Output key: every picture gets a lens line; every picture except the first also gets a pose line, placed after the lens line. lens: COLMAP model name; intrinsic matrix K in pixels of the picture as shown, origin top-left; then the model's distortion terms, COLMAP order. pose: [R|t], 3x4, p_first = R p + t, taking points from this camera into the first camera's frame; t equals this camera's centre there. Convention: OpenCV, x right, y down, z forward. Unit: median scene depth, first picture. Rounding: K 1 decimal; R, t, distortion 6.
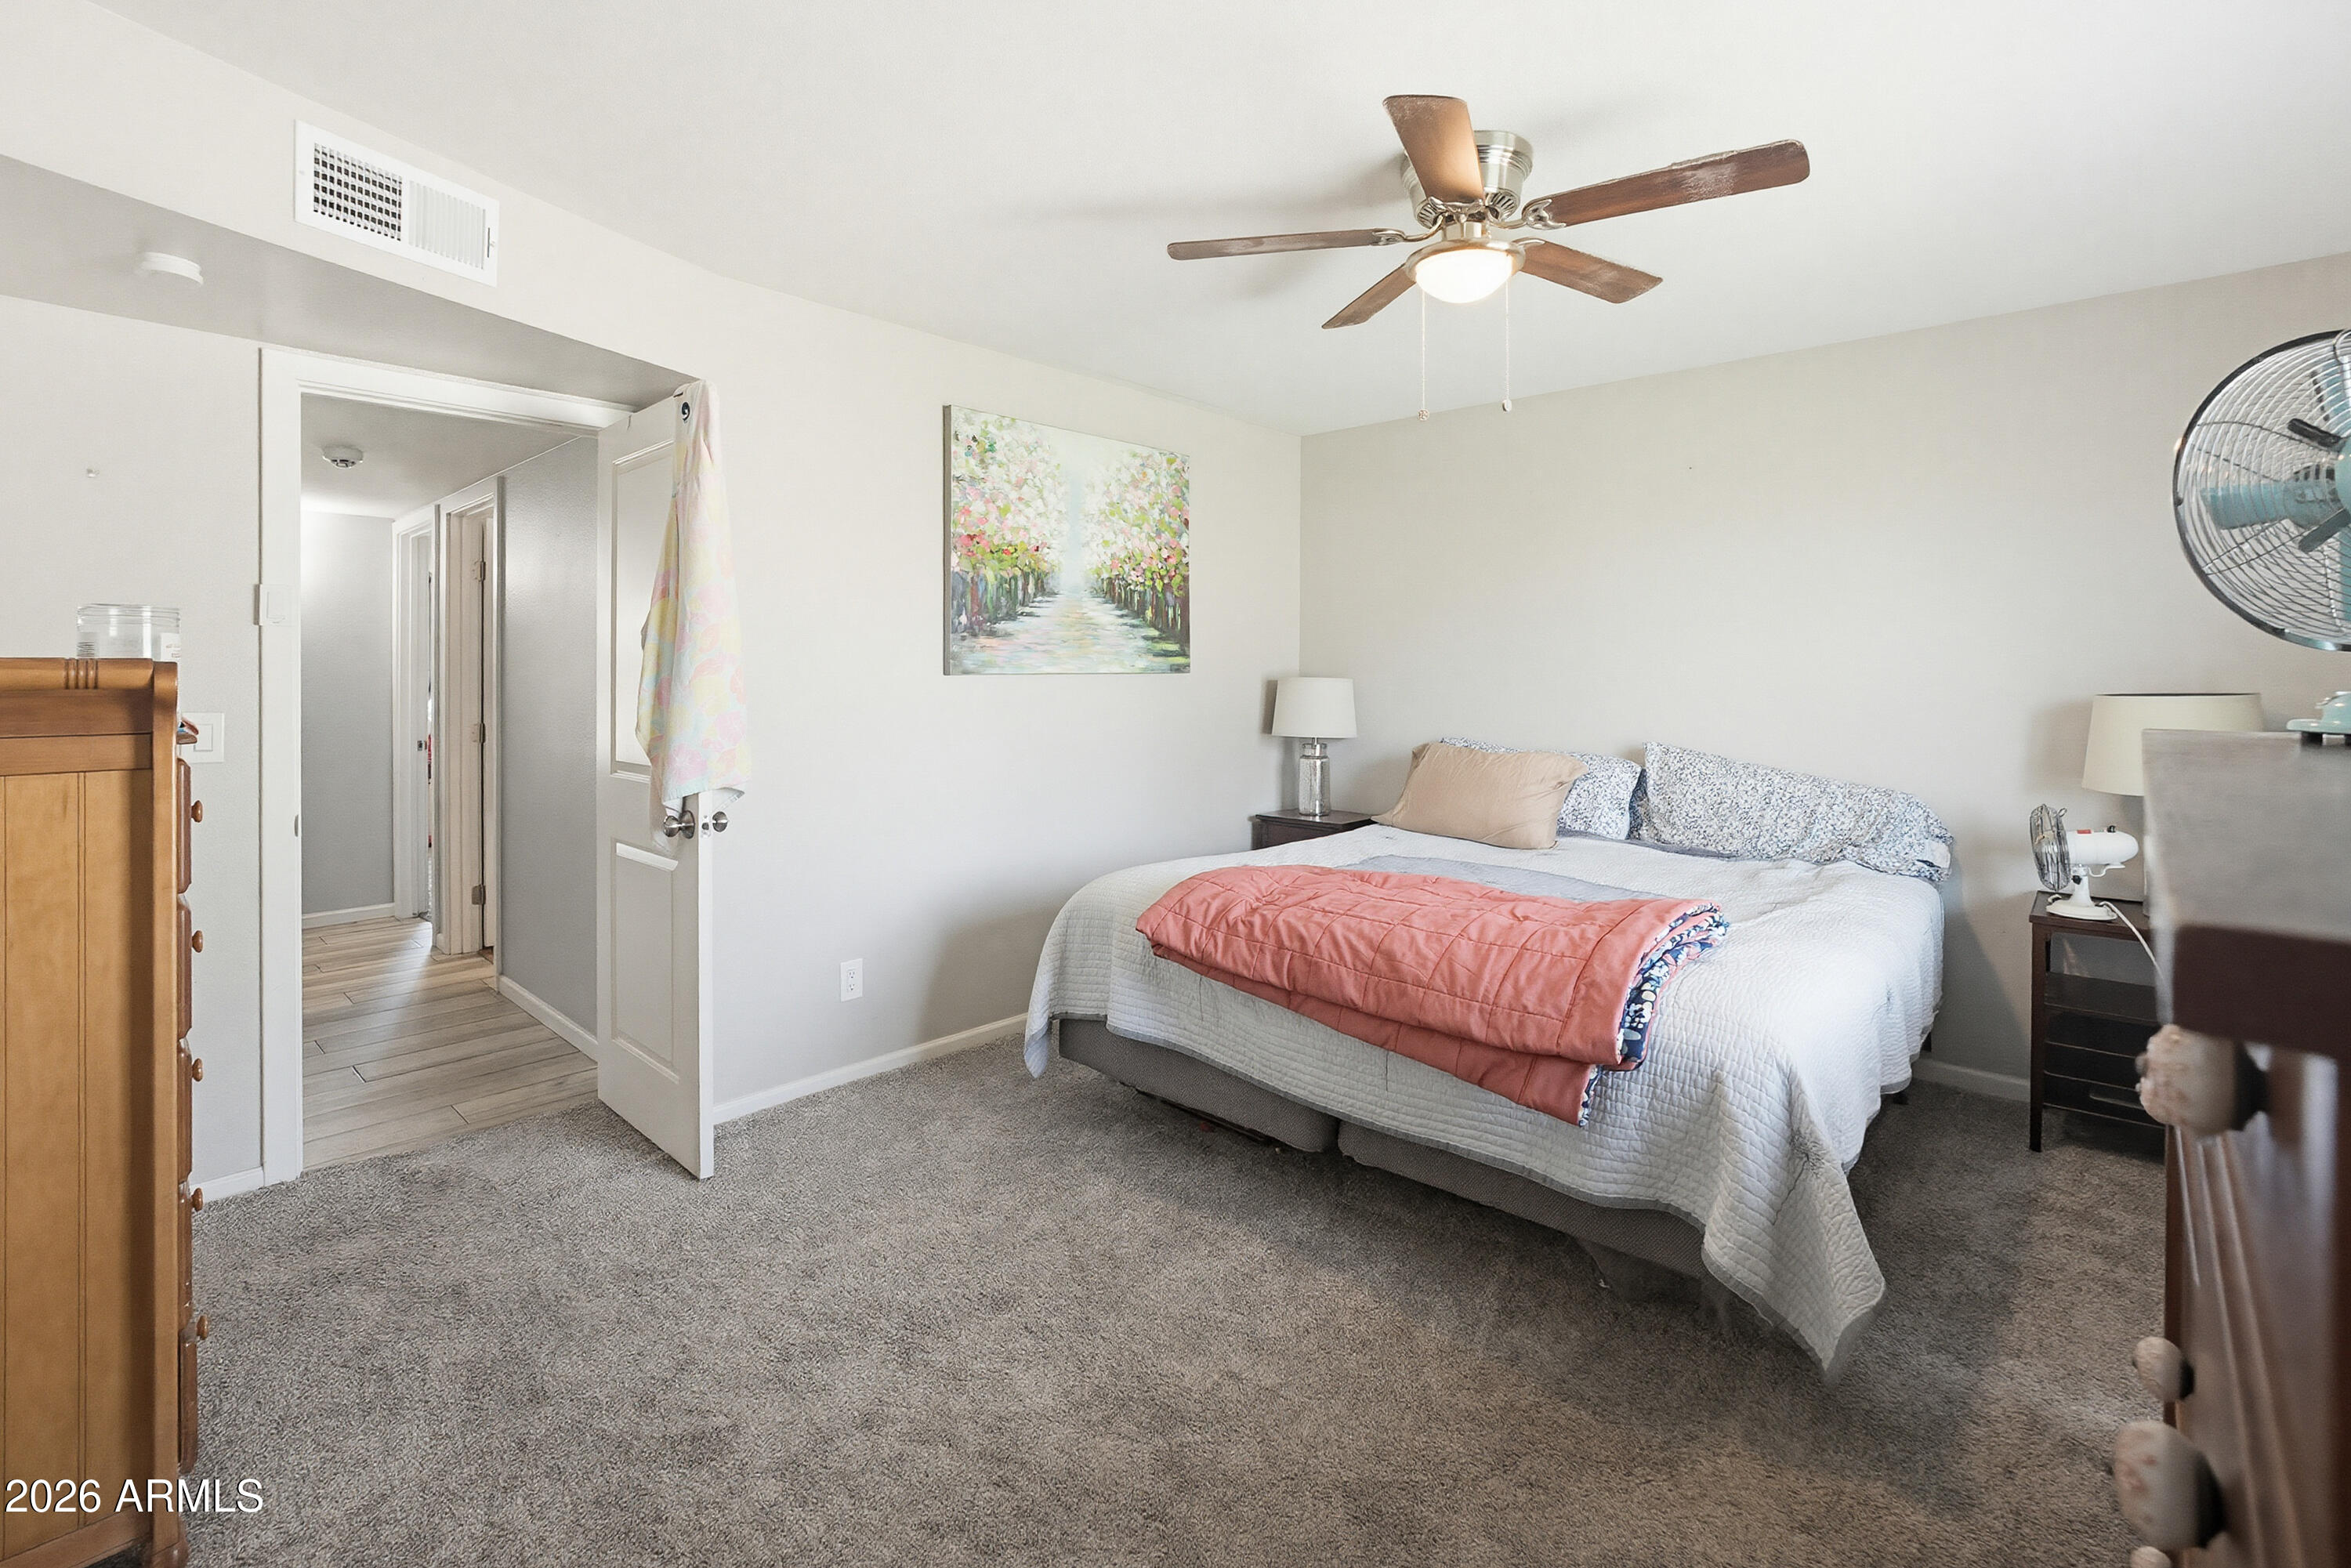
lens RADIAL K [[1049.5, 0, 1196.6], [0, 1049.5, 671.9], [0, 0, 1]] dist [-0.013616, 0.000310]
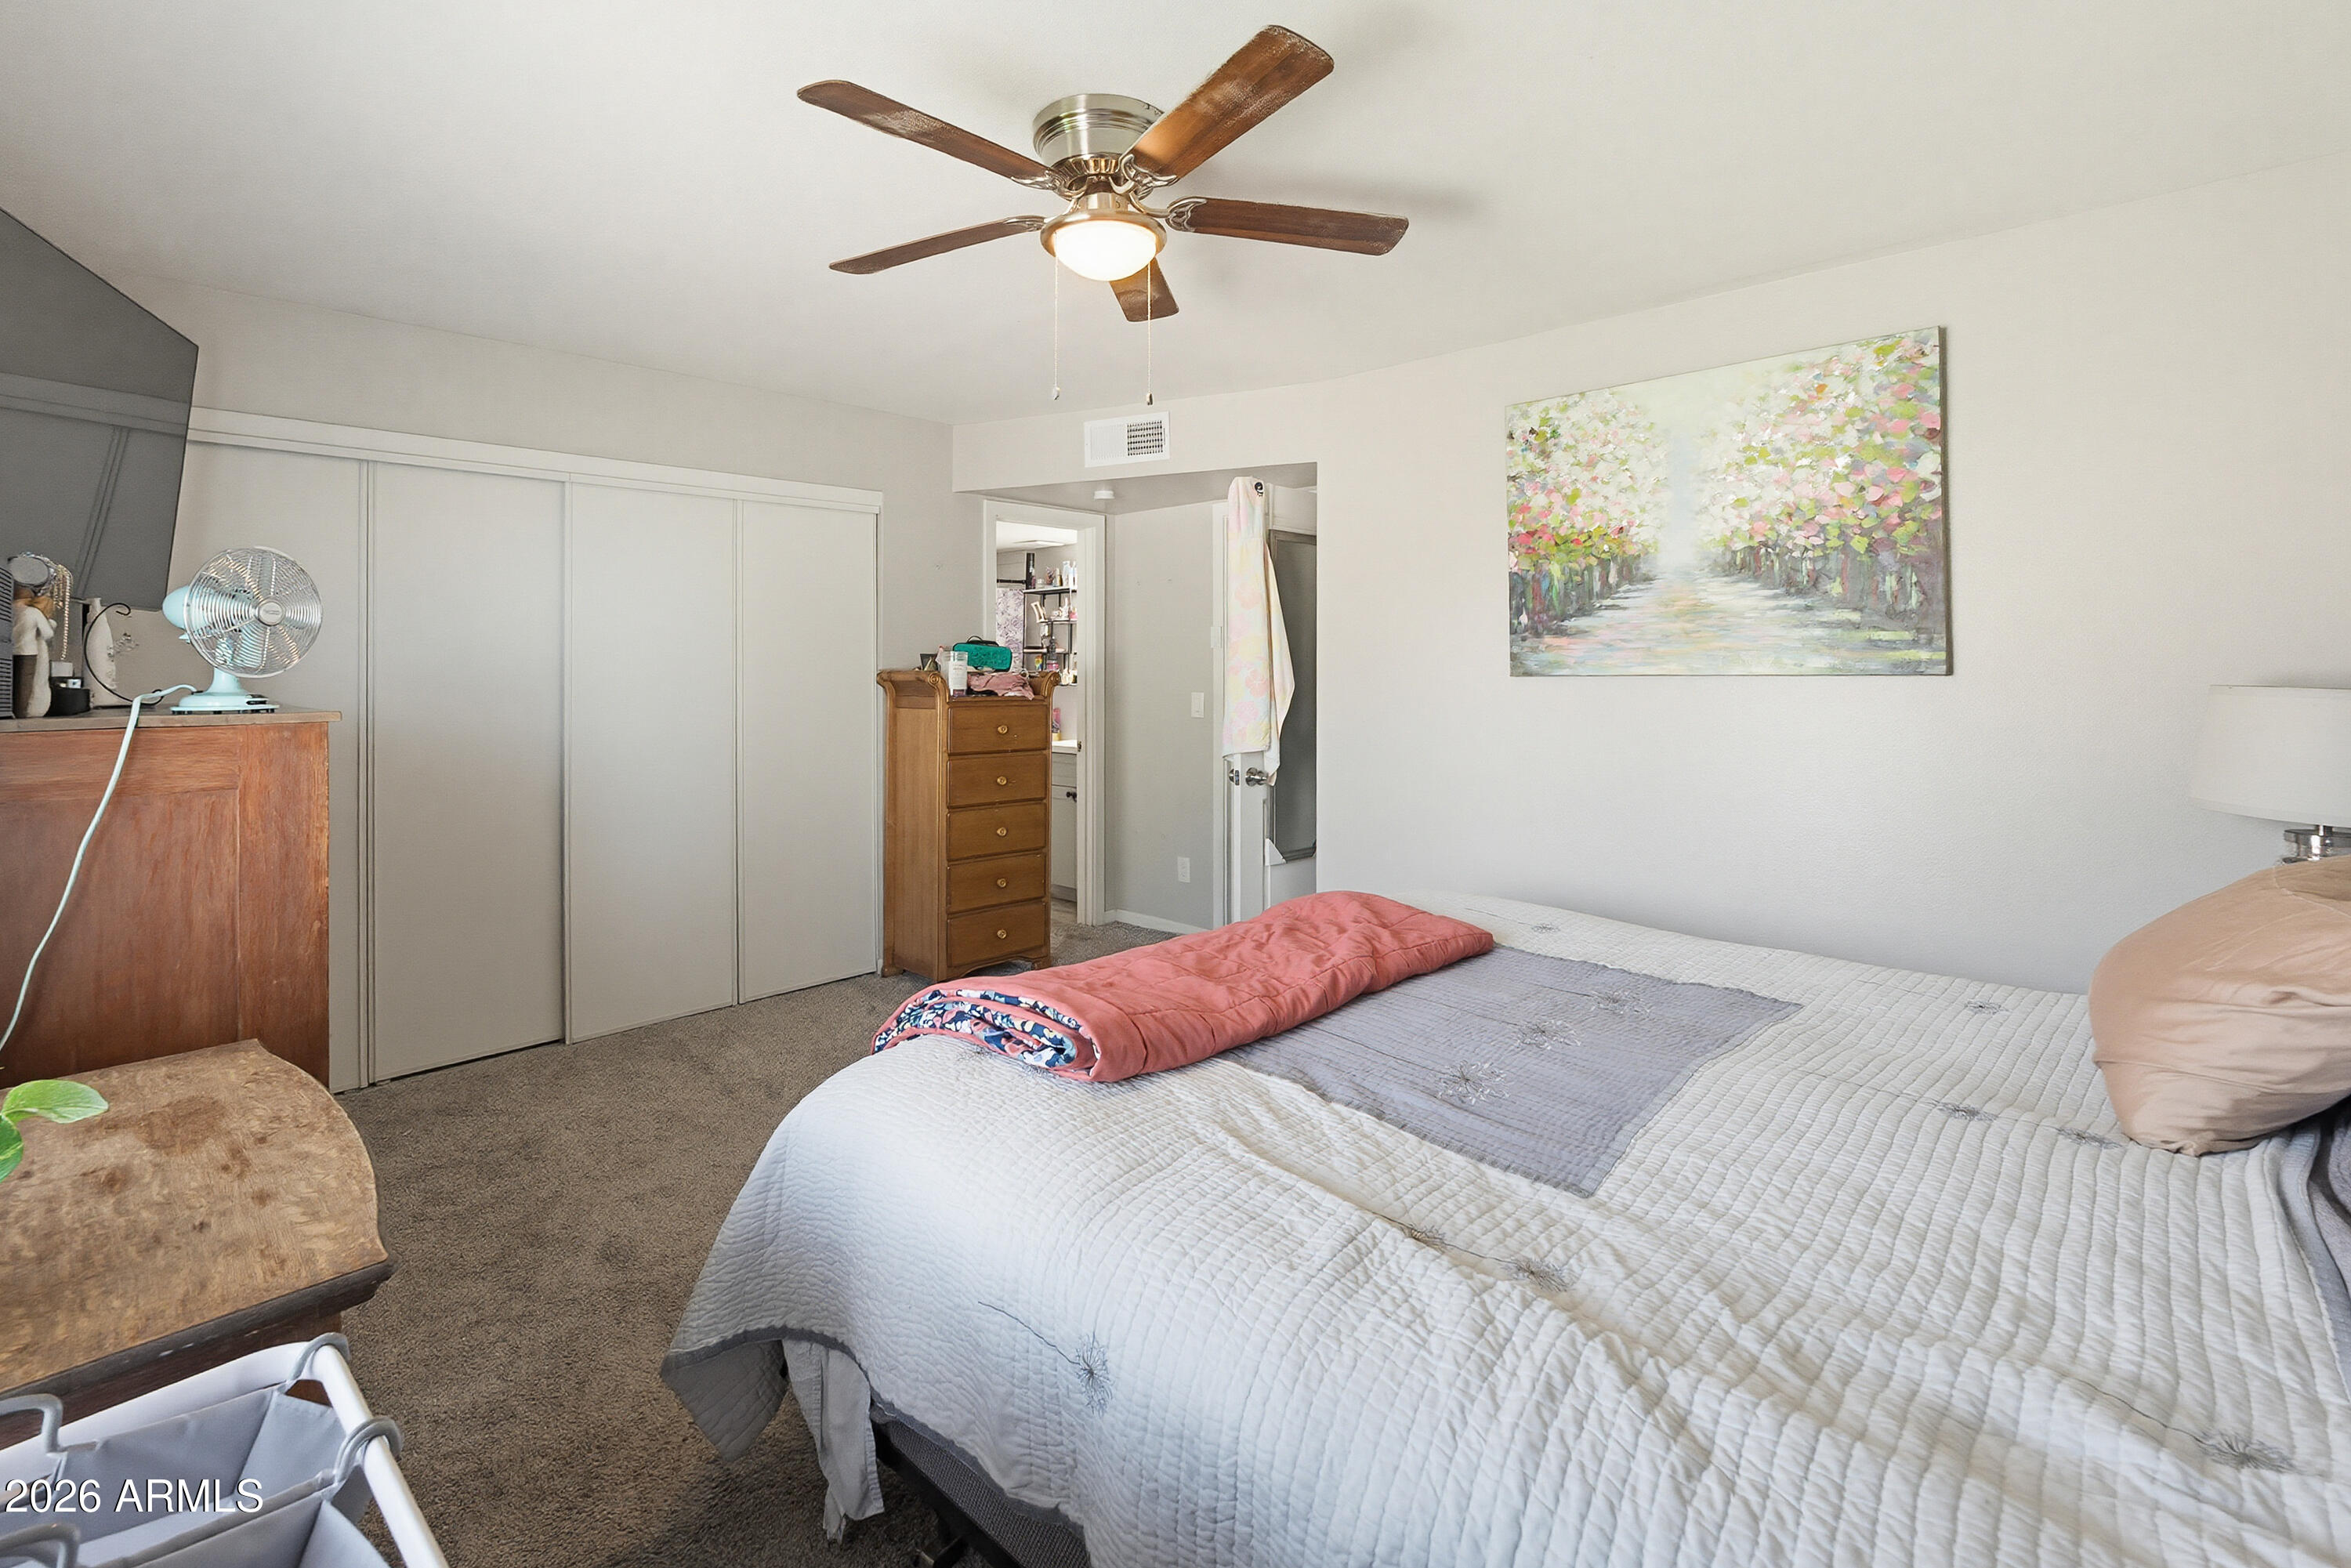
lens RADIAL K [[1049.5, 0, 1196.6], [0, 1049.5, 671.9], [0, 0, 1]] dist [-0.013616, 0.000310]
pose [[-0.009249, 0.005143, -0.999944, 0.718104], [0.002334, 0.999984, 0.005121, -0.006310], [0.999955, -0.002286, -0.009261, 0.663931]]
